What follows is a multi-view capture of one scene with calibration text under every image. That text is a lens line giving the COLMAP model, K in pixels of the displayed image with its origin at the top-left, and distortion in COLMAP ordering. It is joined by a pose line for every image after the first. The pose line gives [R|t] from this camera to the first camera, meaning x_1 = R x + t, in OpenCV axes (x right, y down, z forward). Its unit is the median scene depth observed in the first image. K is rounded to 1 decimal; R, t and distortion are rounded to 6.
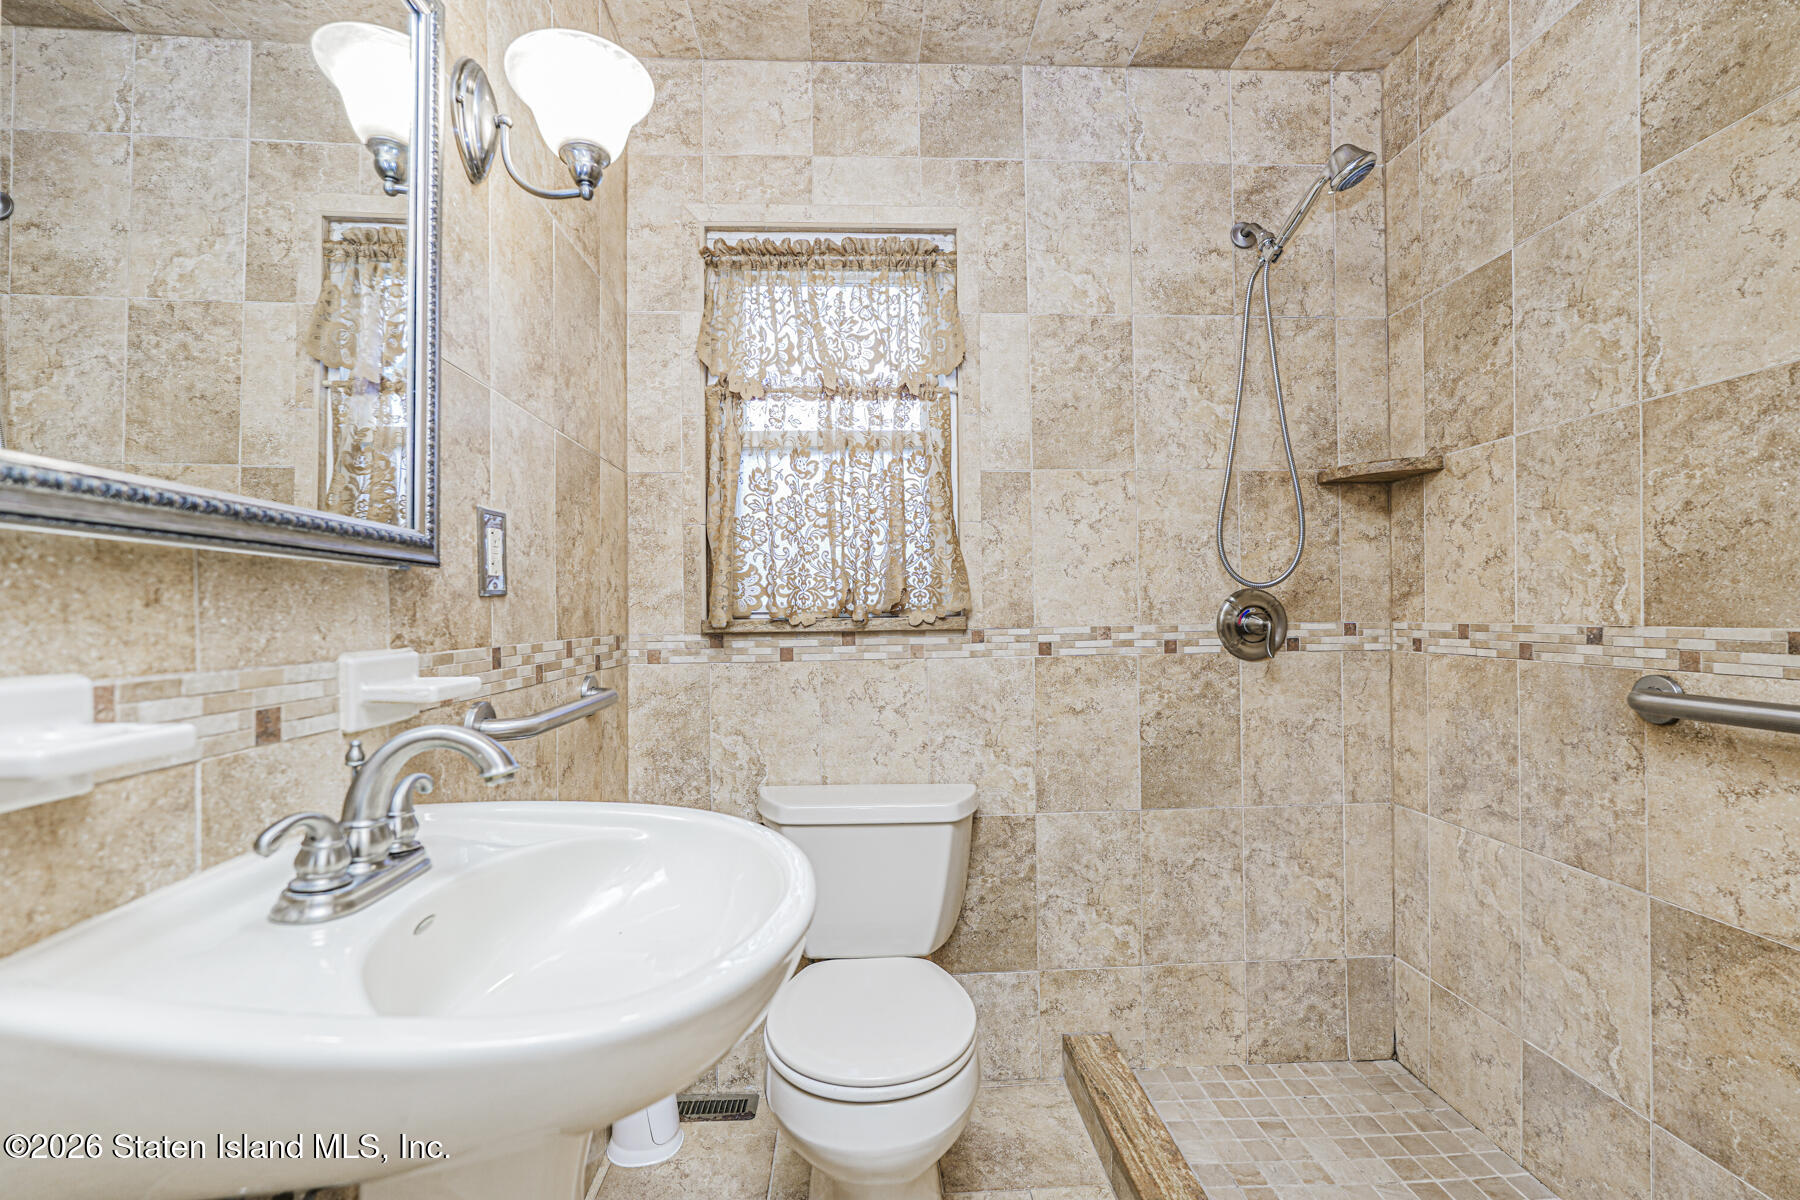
lens RADIAL K [[795.0, 0, 899.6], [0, 795.0, 605.2], [0, 0, 1]] dist [-0.011617, 0.003791]
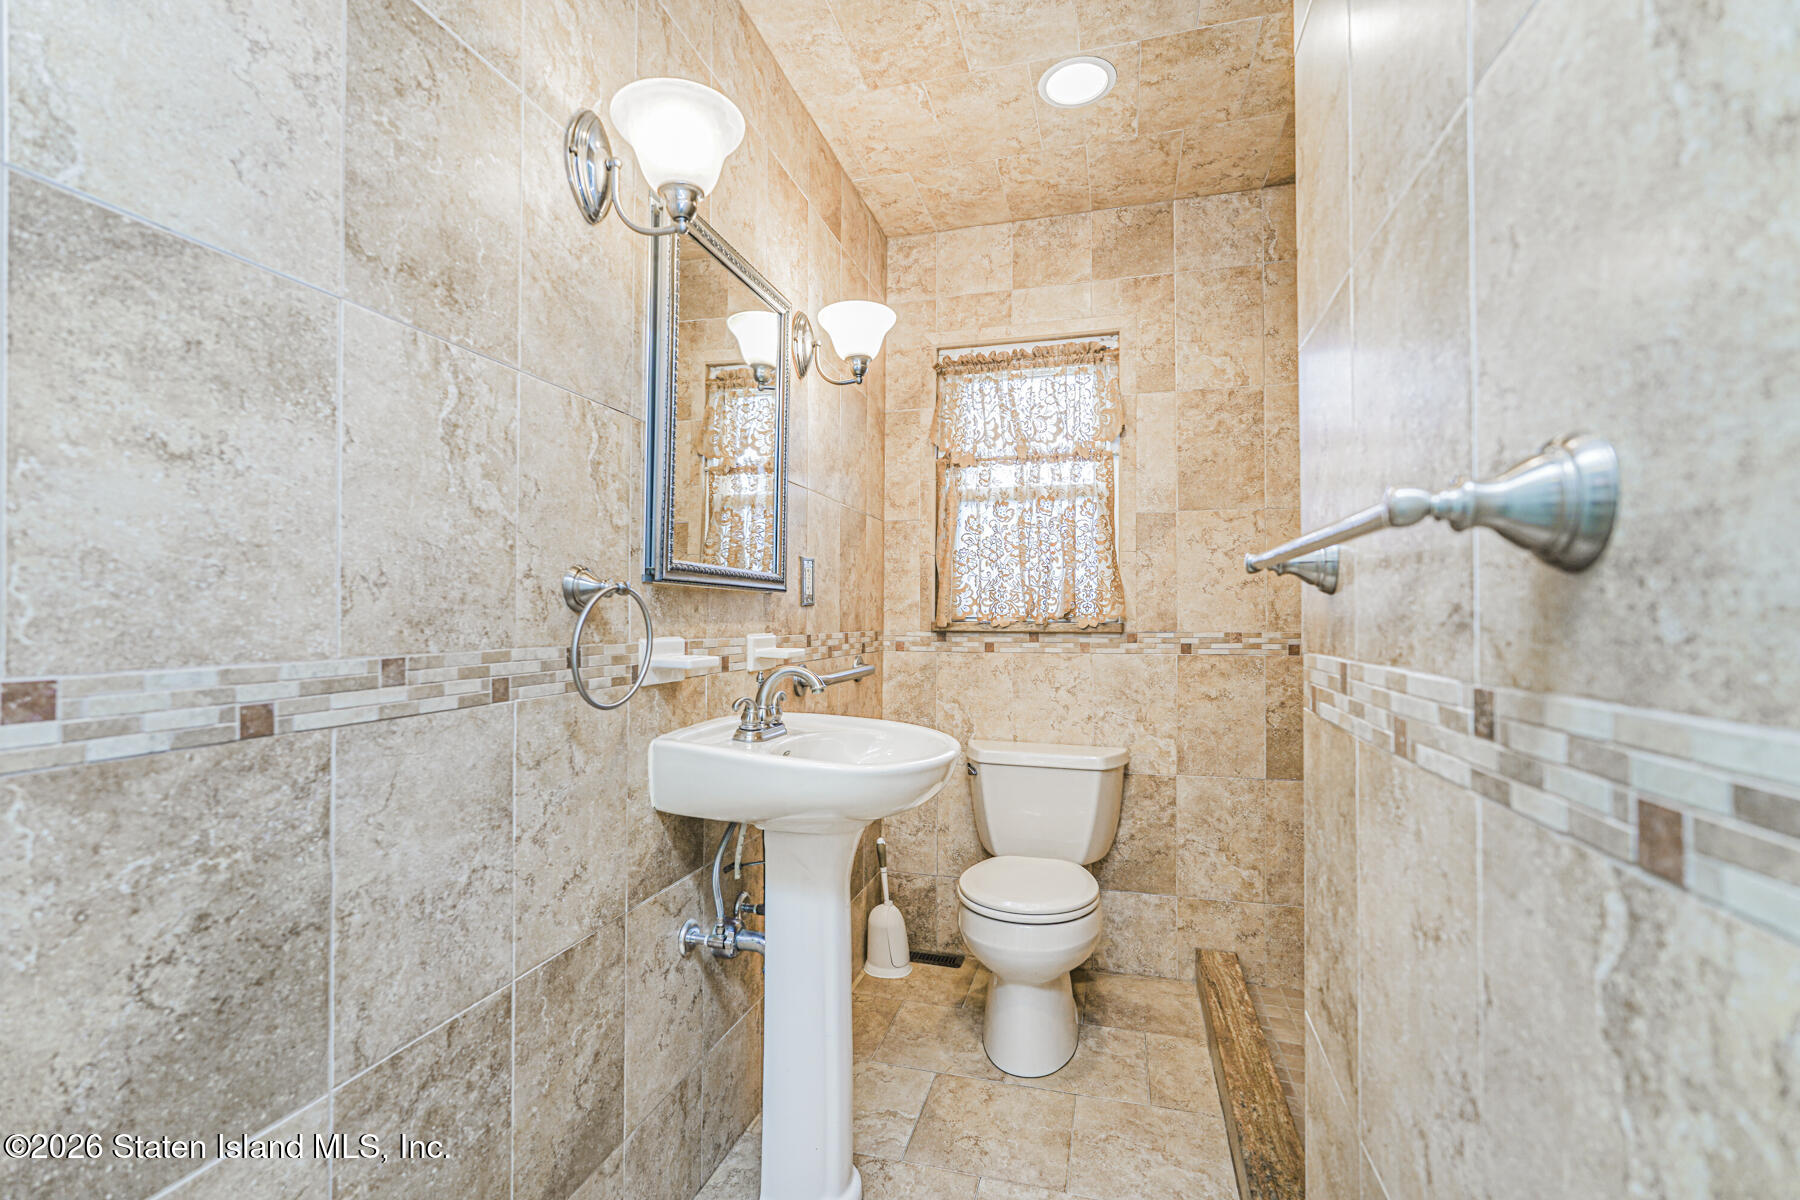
lens RADIAL K [[795.0, 0, 898.3], [0, 795.0, 603.2], [0, 0, 1]] dist [-0.011617, 0.003791]
pose [[0.946920, 0.010691, -0.321293, 0.155473], [-0.013002, 0.999903, -0.005047, -0.006823], [0.321208, 0.008956, 0.946966, -0.382543]]
